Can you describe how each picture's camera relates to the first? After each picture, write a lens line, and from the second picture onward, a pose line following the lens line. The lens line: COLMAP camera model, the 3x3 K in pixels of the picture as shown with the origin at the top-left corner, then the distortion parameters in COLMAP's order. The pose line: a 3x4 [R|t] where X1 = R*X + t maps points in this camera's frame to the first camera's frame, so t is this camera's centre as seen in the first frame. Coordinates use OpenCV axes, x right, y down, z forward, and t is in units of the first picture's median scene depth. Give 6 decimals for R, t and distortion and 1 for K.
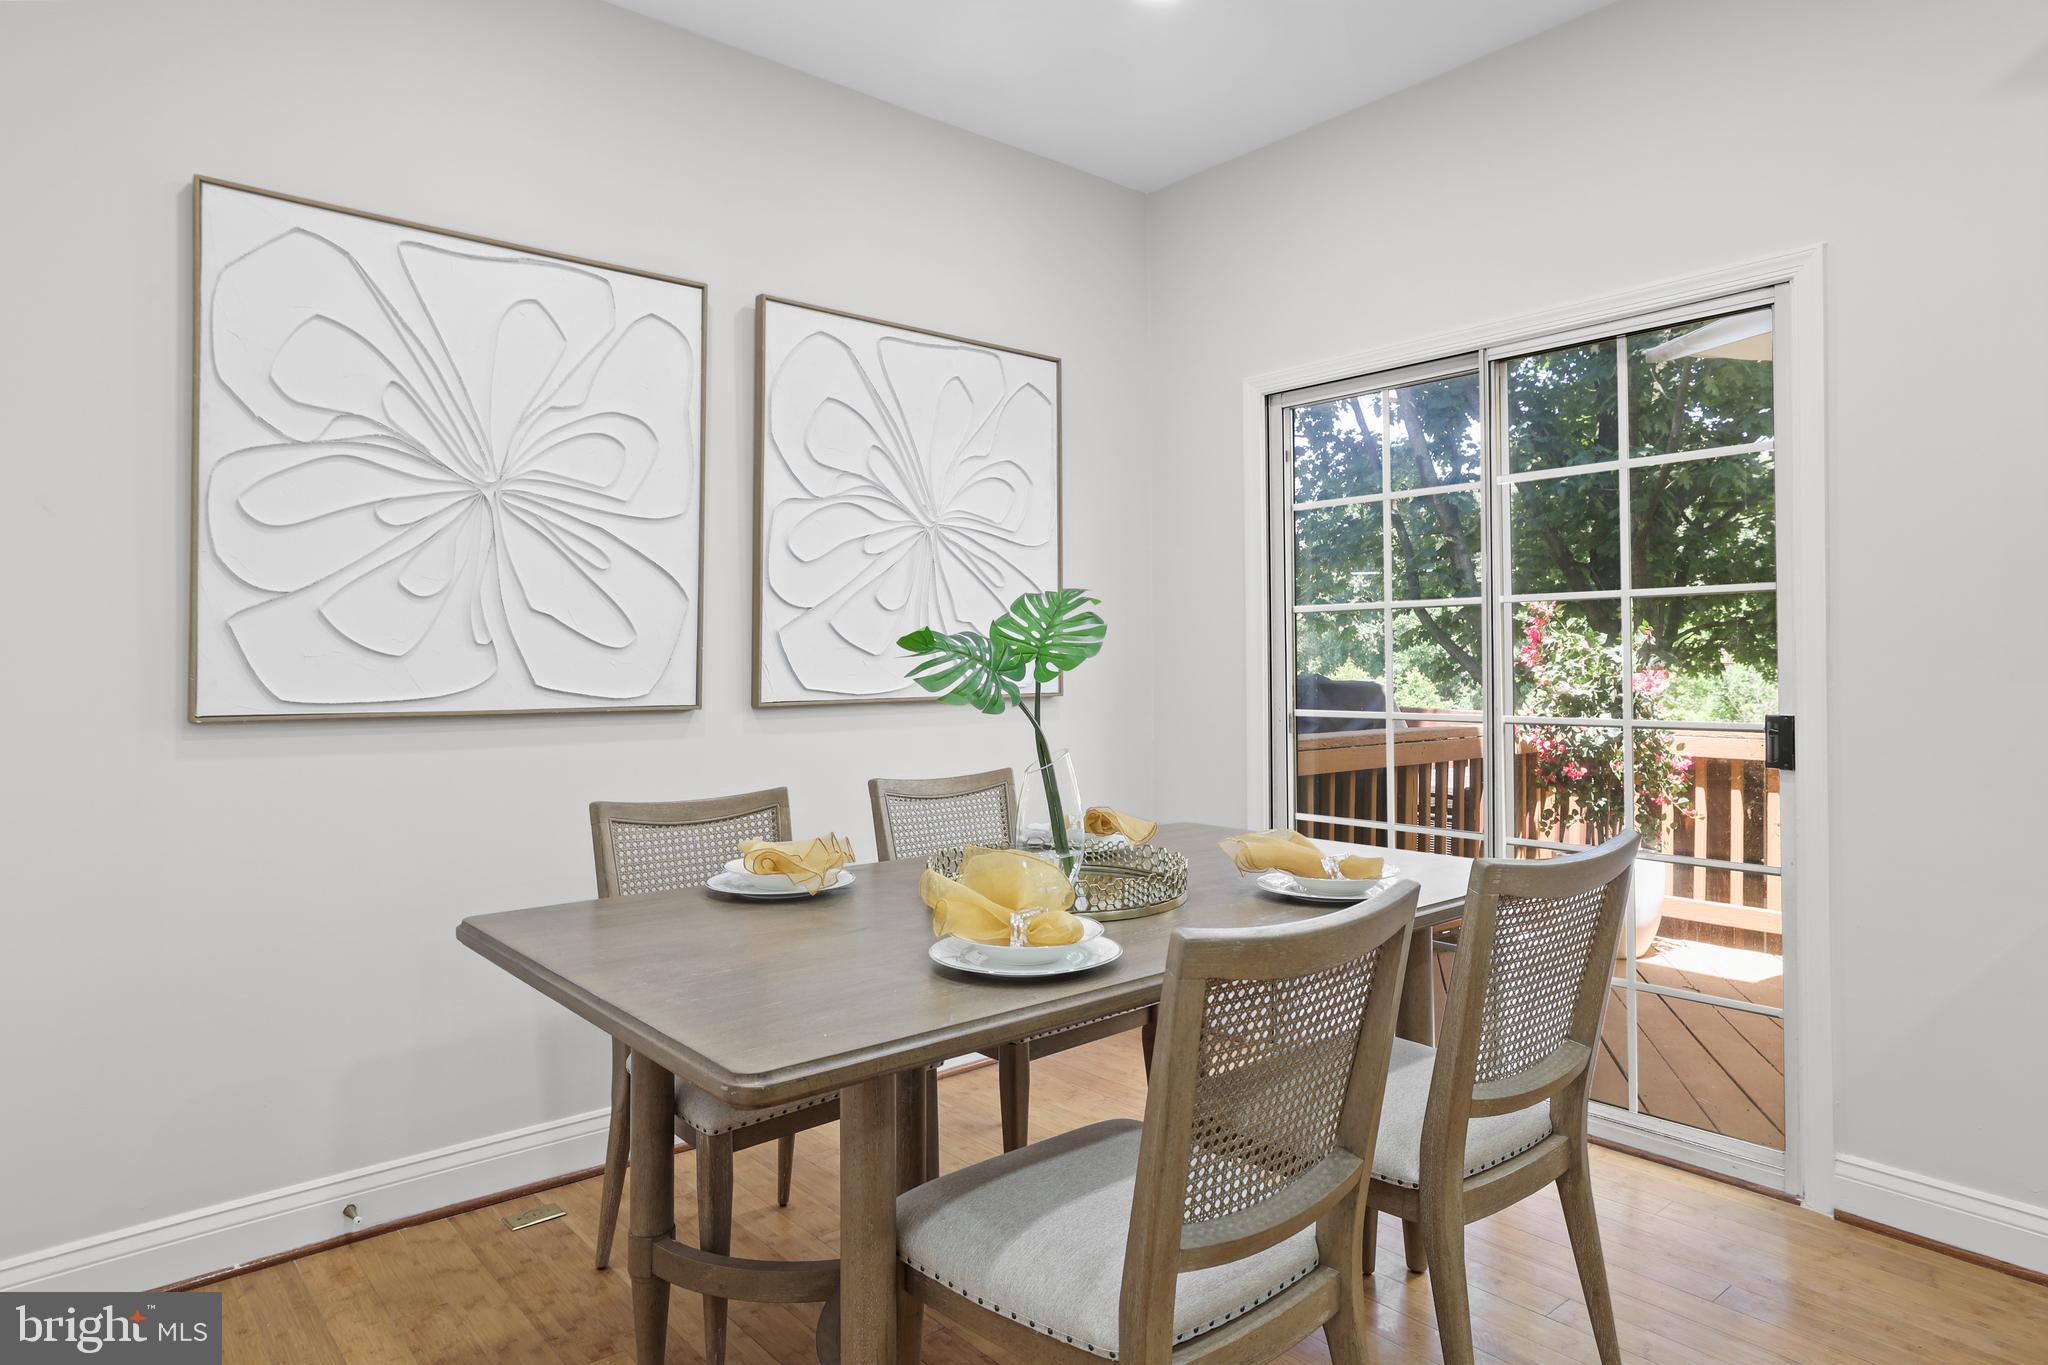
lens RADIAL K [[1222.4, 0, 1024.2], [0, 1222.4, 655.8], [0, 0, 1]] dist [-0.024950, 0.001422]
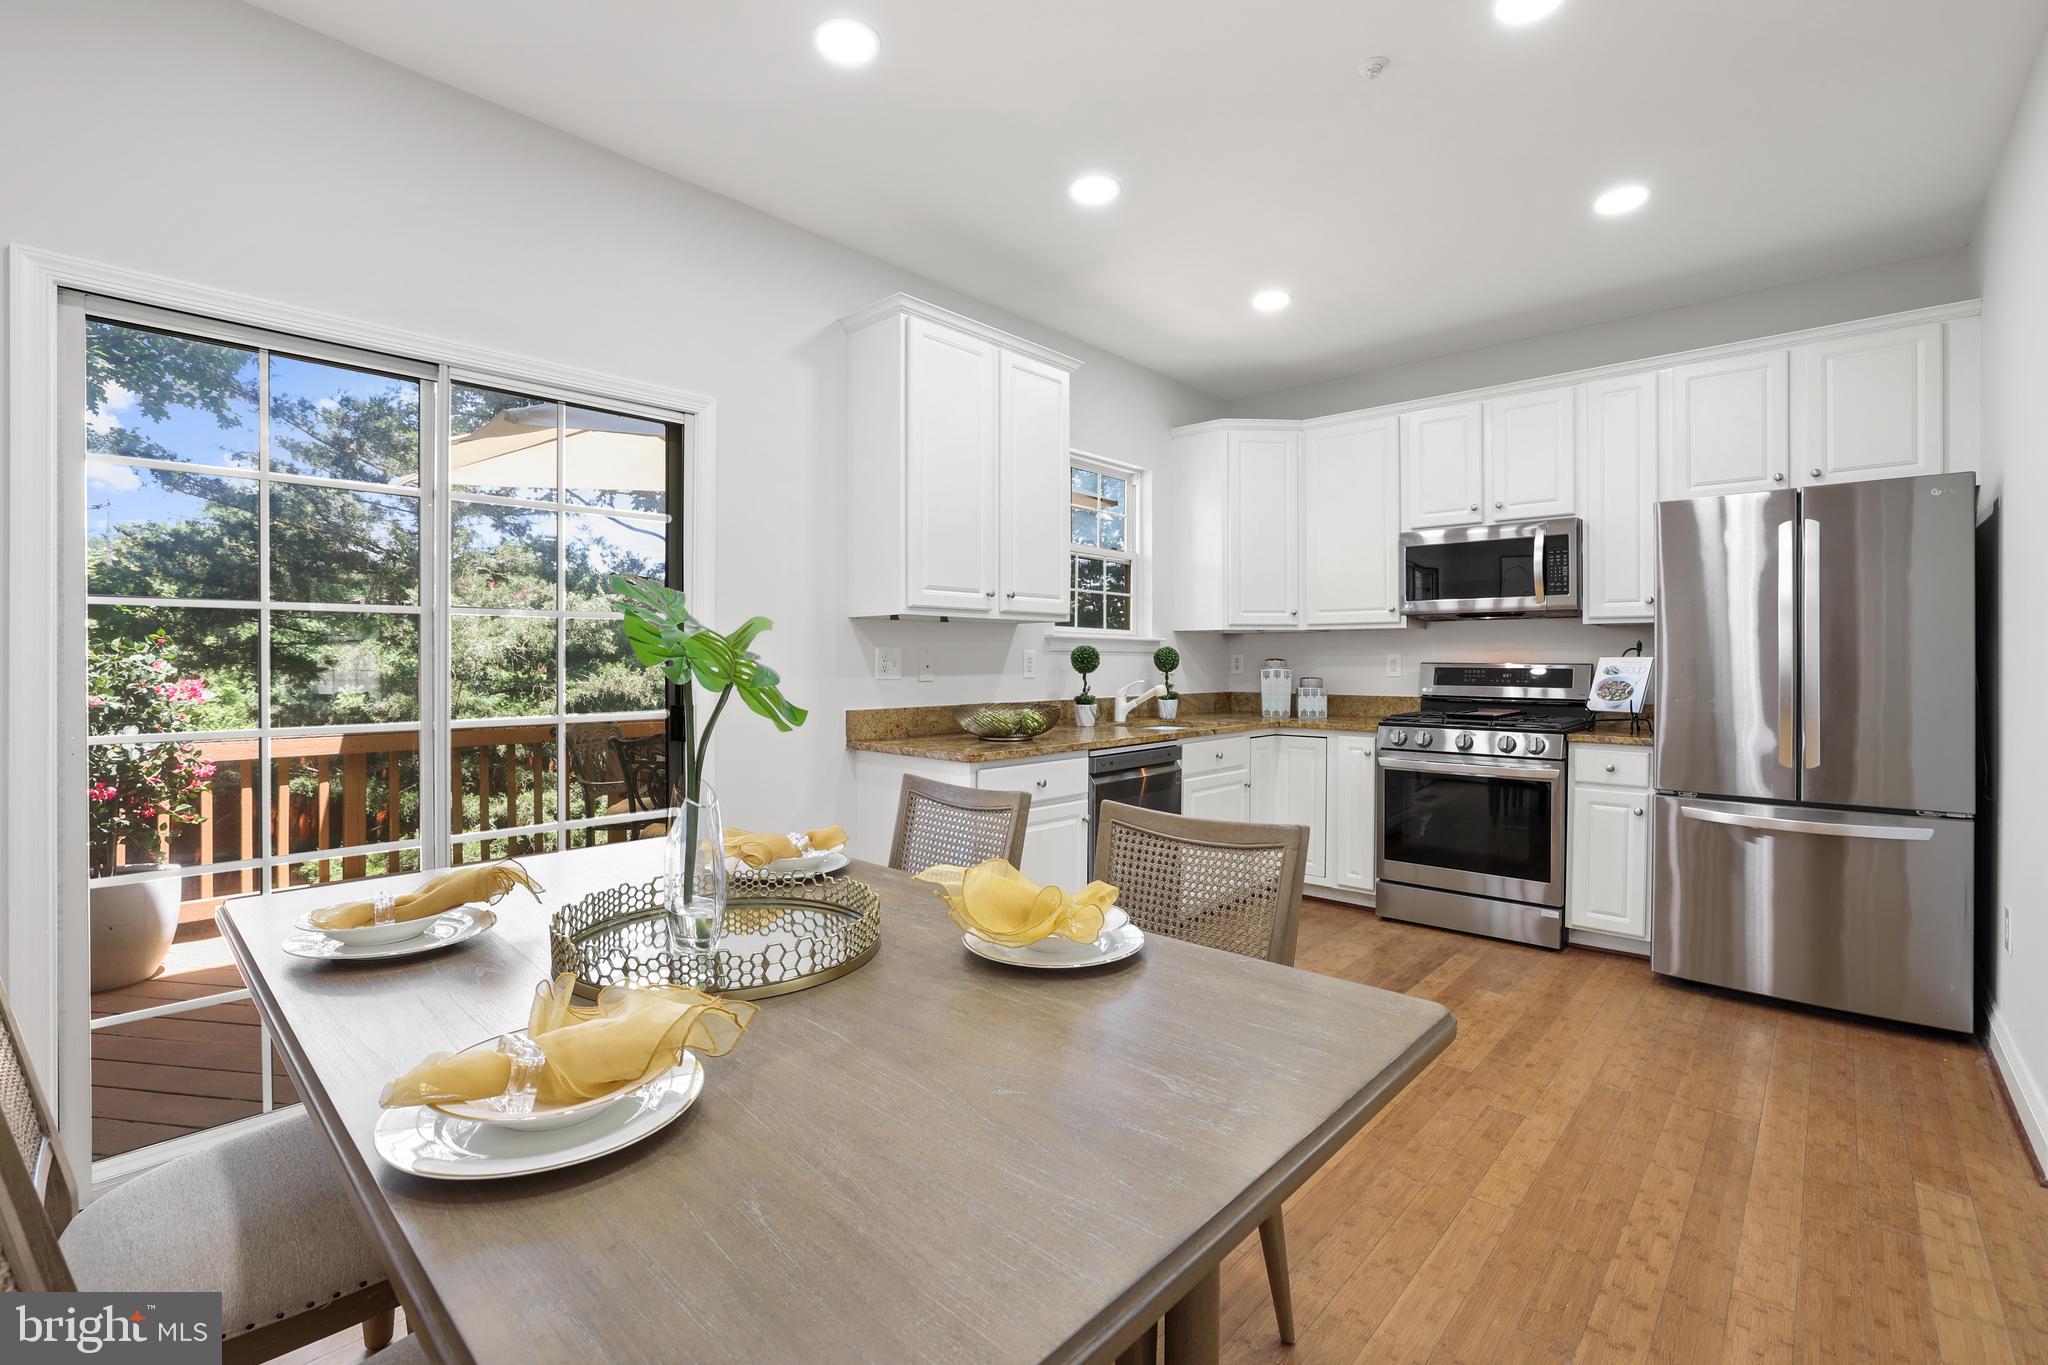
lens RADIAL K [[890.7, 0, 1018.3], [0, 890.7, 671.1], [0, 0, 1]] dist [-0.053731, 0.020555]
pose [[-0.111621, -0.002903, 0.993747, -0.444891], [-0.002343, 0.999994, 0.002658, 0.002841], [-0.993748, -0.002032, -0.111628, 0.657850]]
